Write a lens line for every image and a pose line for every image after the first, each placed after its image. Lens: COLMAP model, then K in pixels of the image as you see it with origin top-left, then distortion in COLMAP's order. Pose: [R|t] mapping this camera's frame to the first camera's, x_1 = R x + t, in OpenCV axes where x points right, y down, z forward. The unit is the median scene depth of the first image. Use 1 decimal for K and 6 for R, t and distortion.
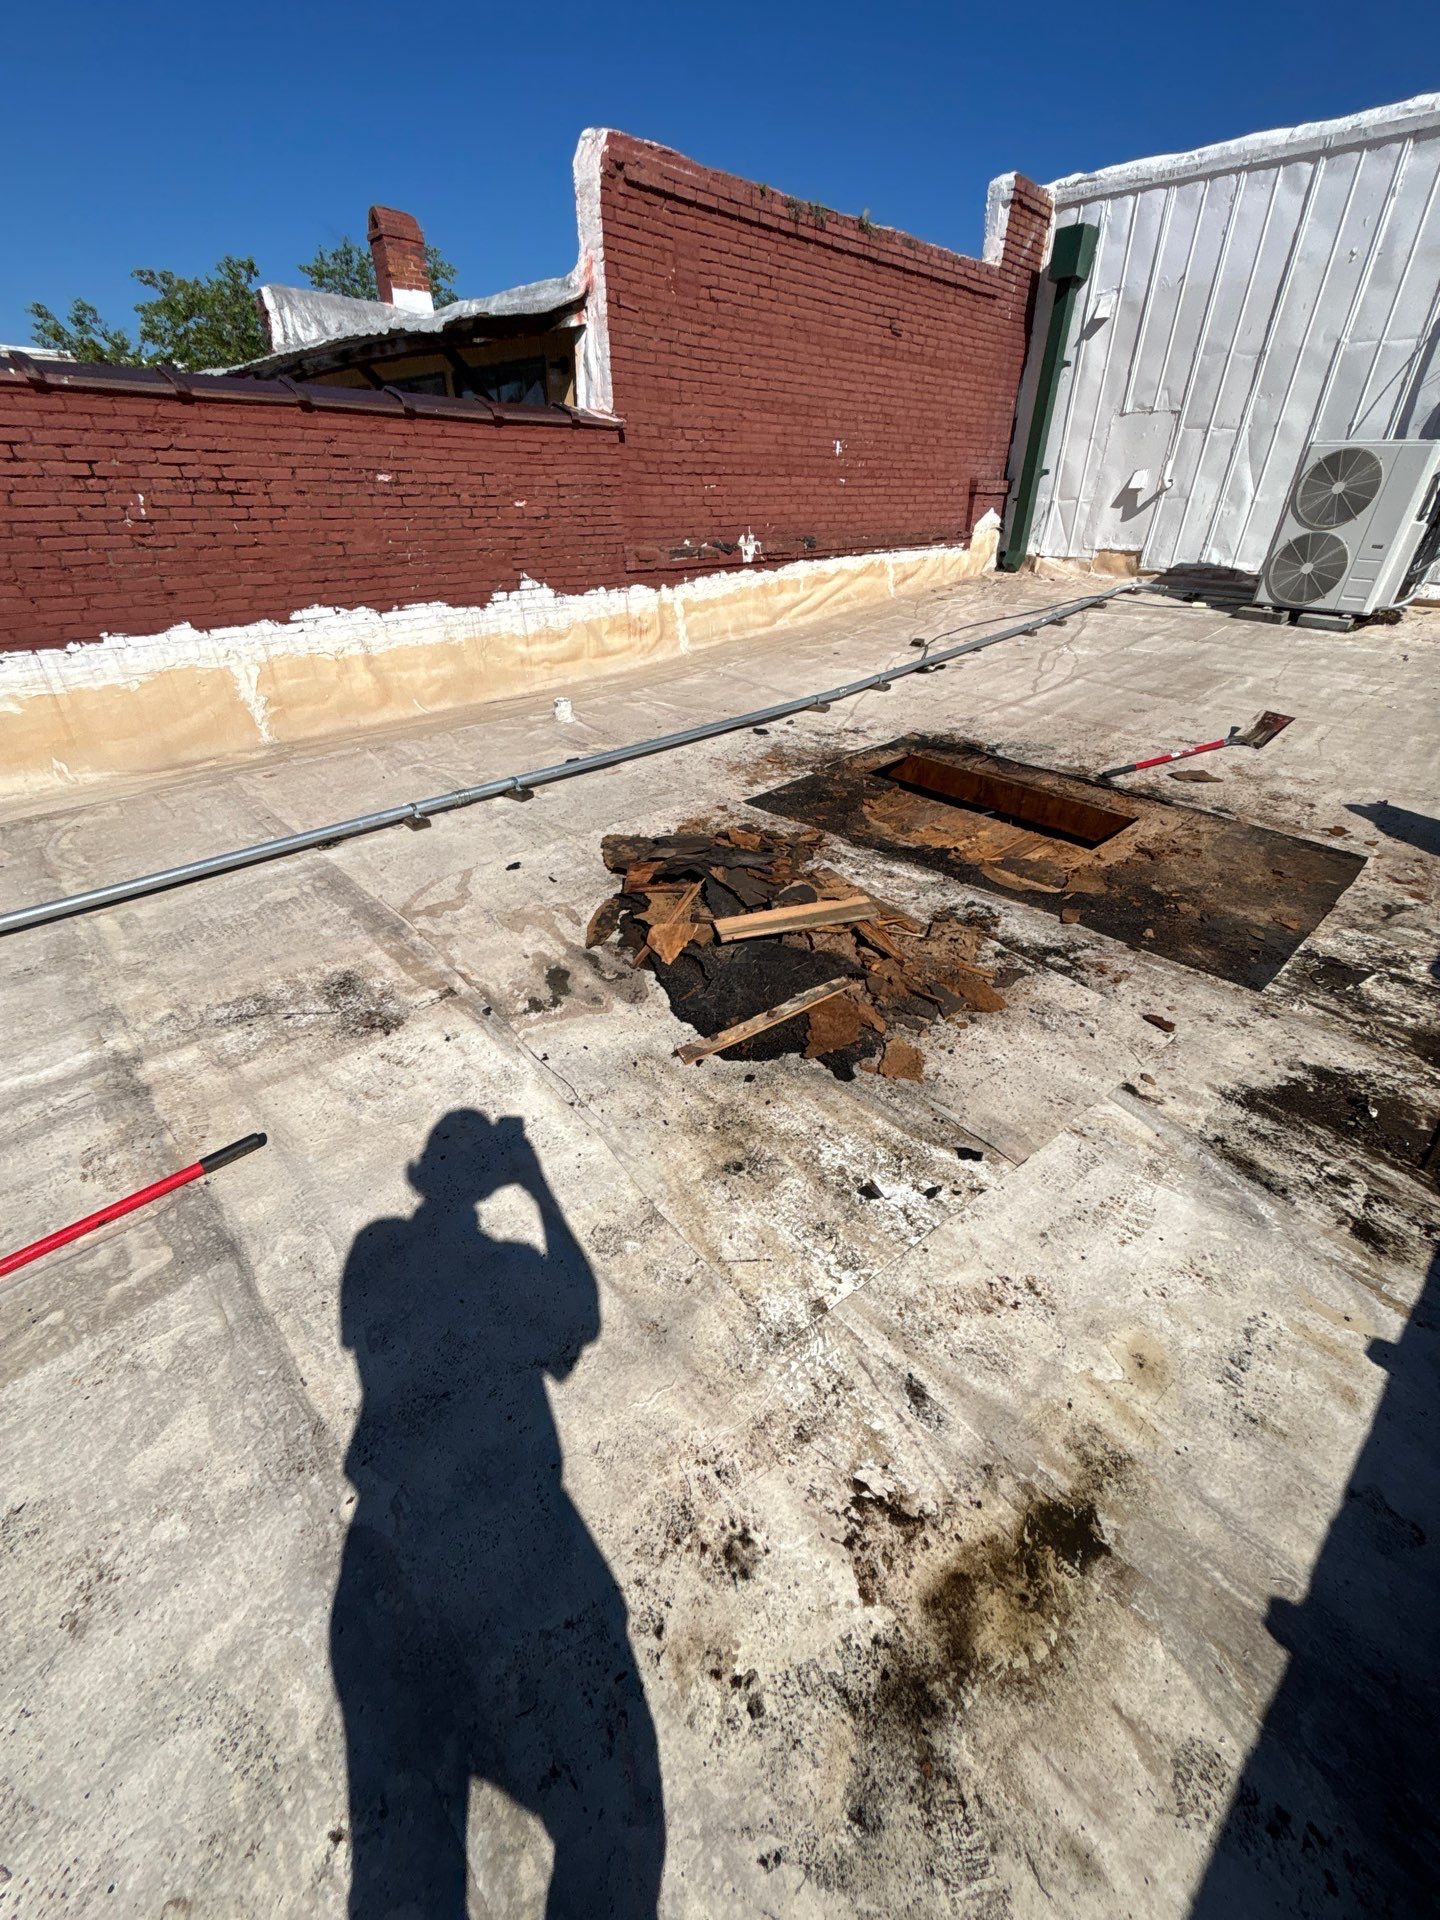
lens RADIAL K [[767.5, 0, 726.5], [0, 767.5, 956.6], [0, 0, 1]] dist [-0.000745, -0.000215]
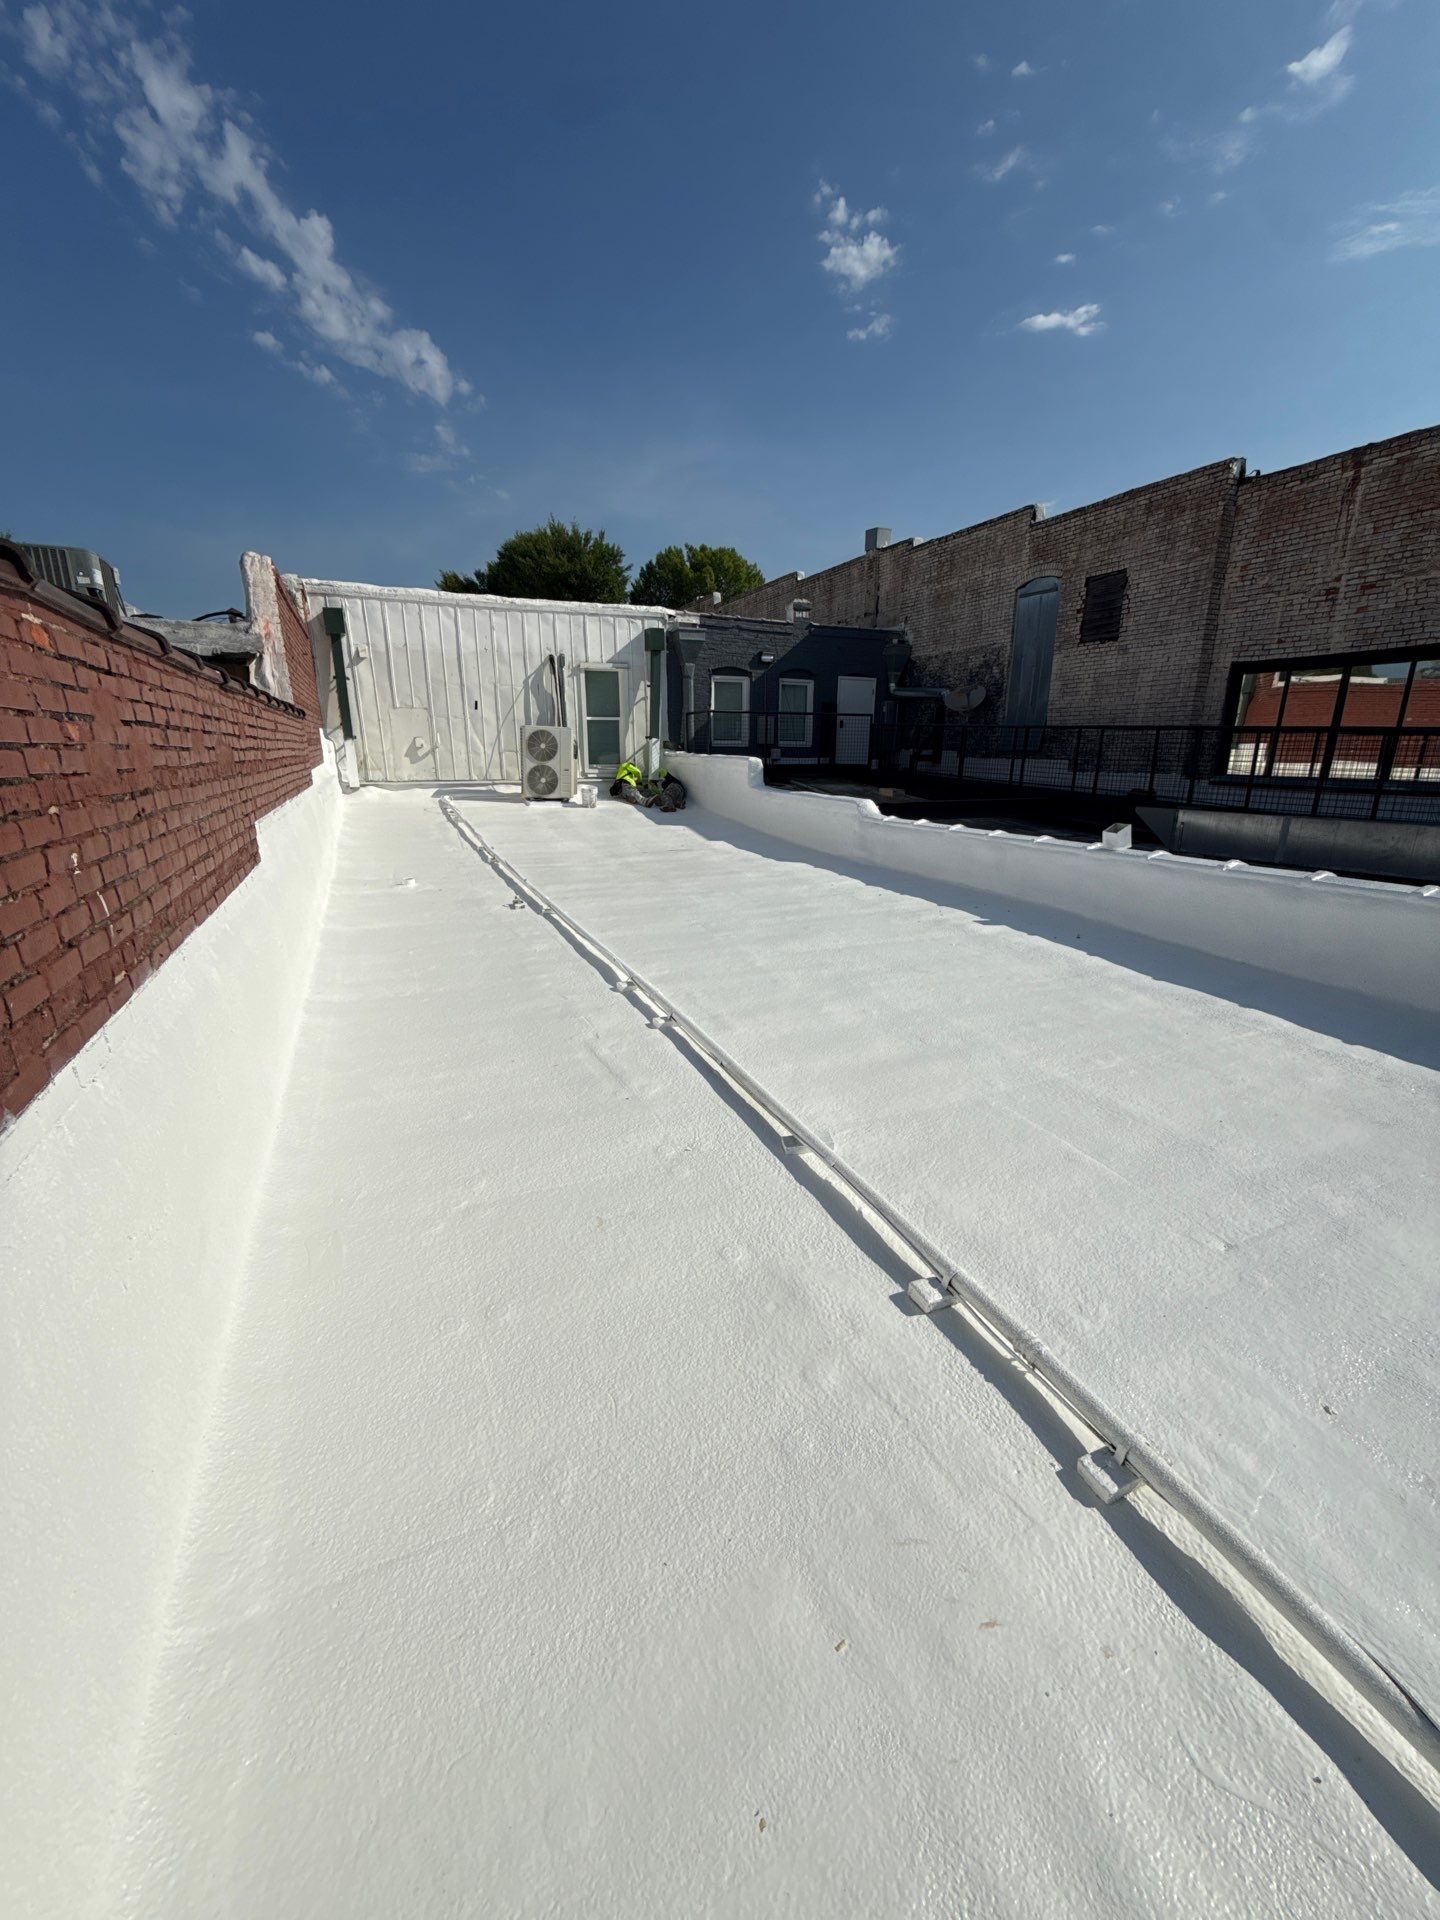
lens RADIAL K [[767.5, 0, 718.8], [0, 767.5, 962.6], [0, 0, 1]] dist [-0.000745, -0.000215]
pose [[0.374513, -0.257159, 0.890847, -0.827202], [0.483113, 0.874172, 0.049244, 0.044635], [-0.791417, 0.411938, 0.451626, -0.093820]]
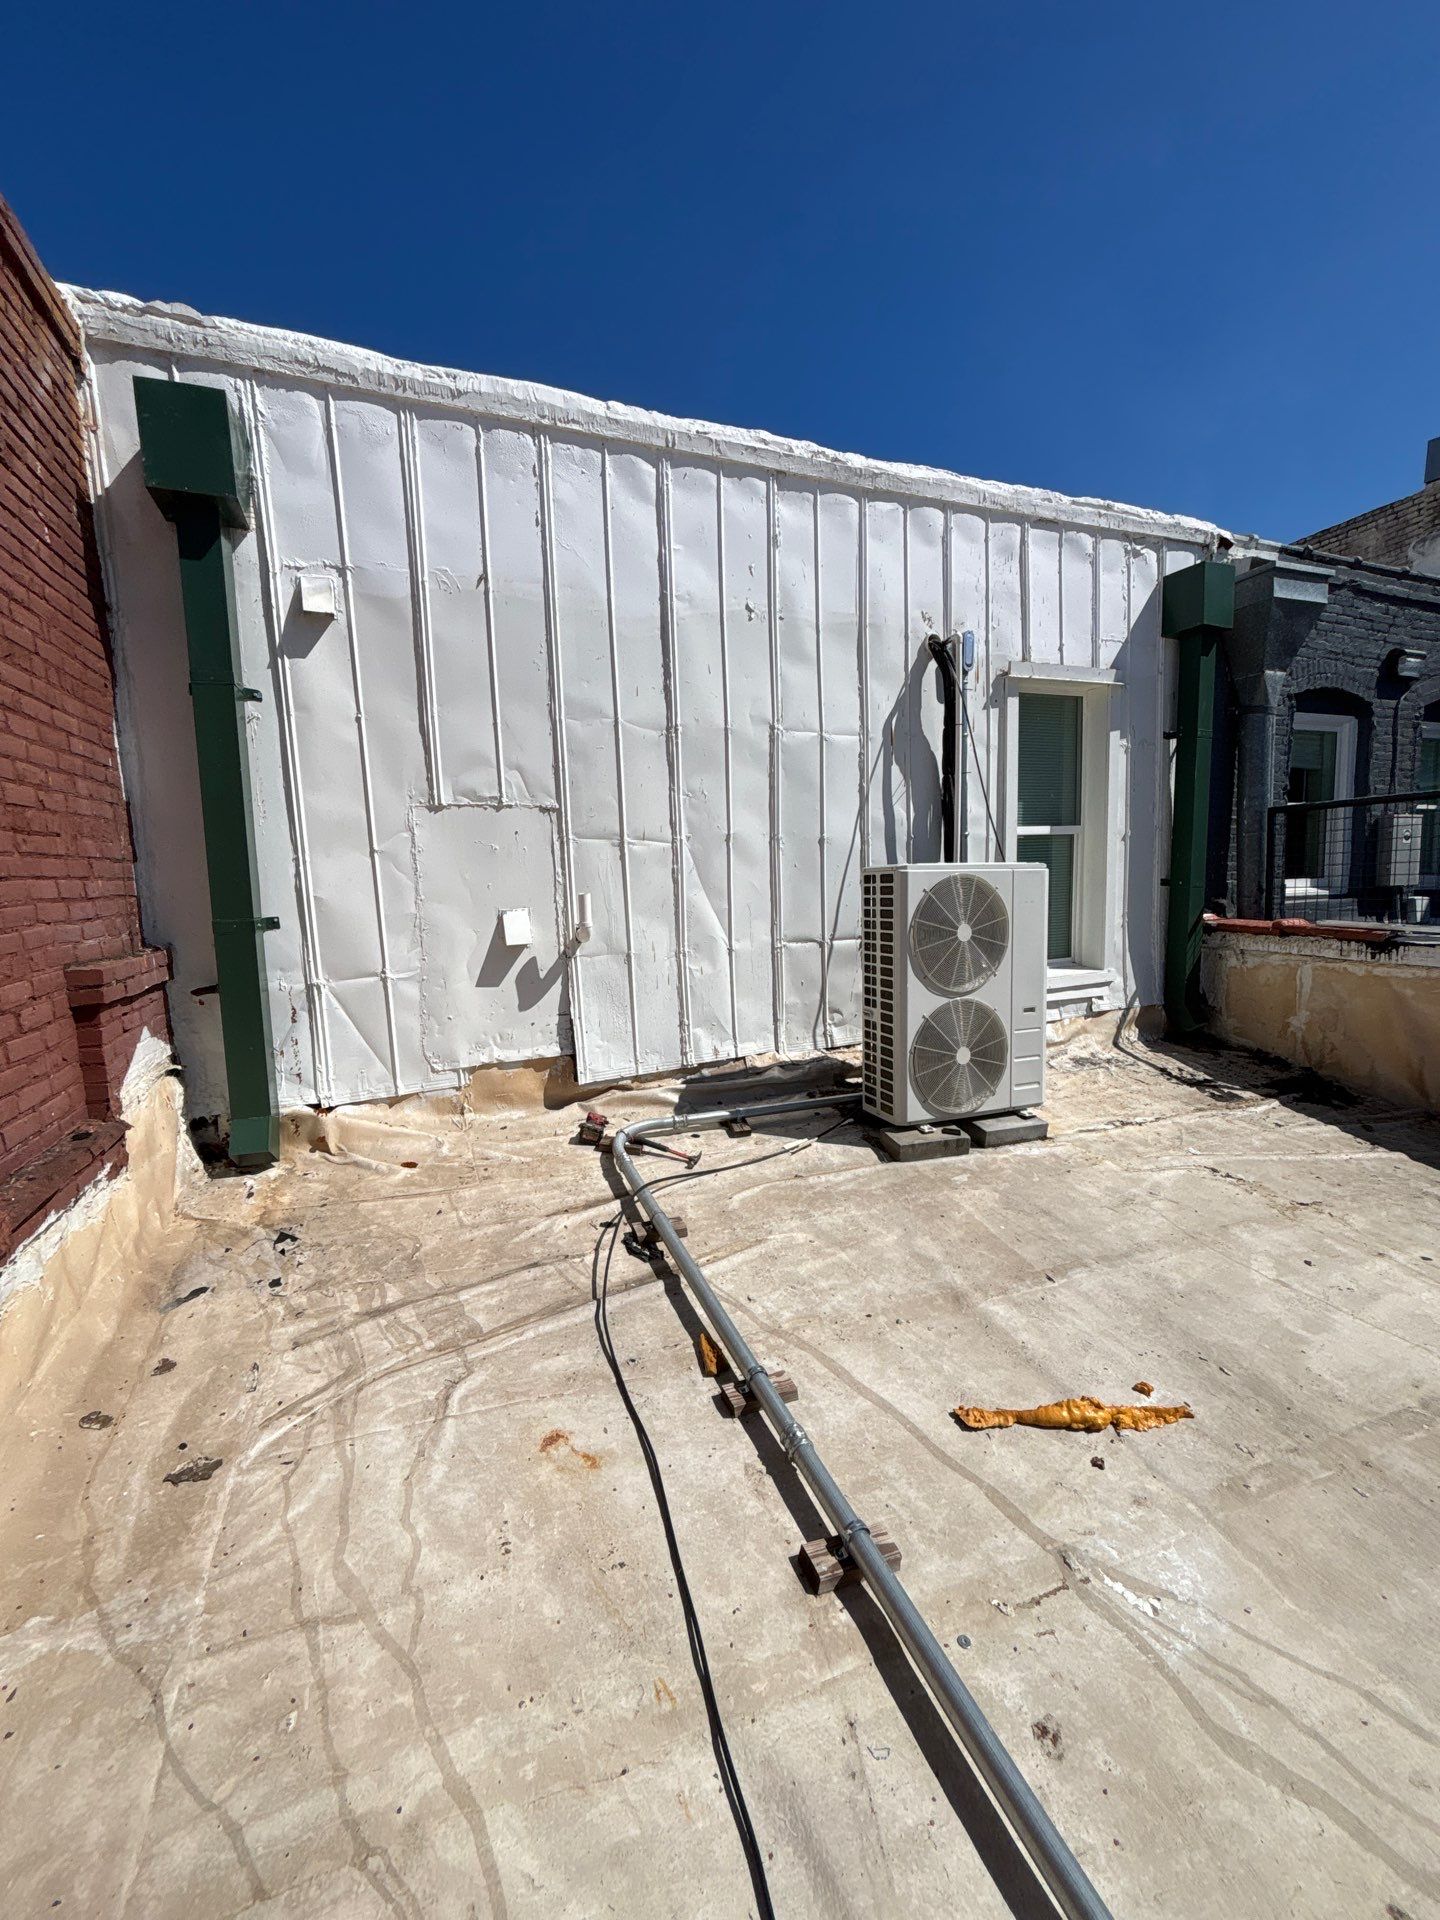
lens RADIAL K [[767.5, 0, 722.0], [0, 767.5, 956.6], [0, 0, 1]] dist [-0.000745, -0.000215]
pose [[0.397950, -0.113910, 0.910308, 0.157063], [0.506446, 0.854642, -0.114453, -0.472746], [-0.764950, 0.506568, 0.397794, 0.701871]]
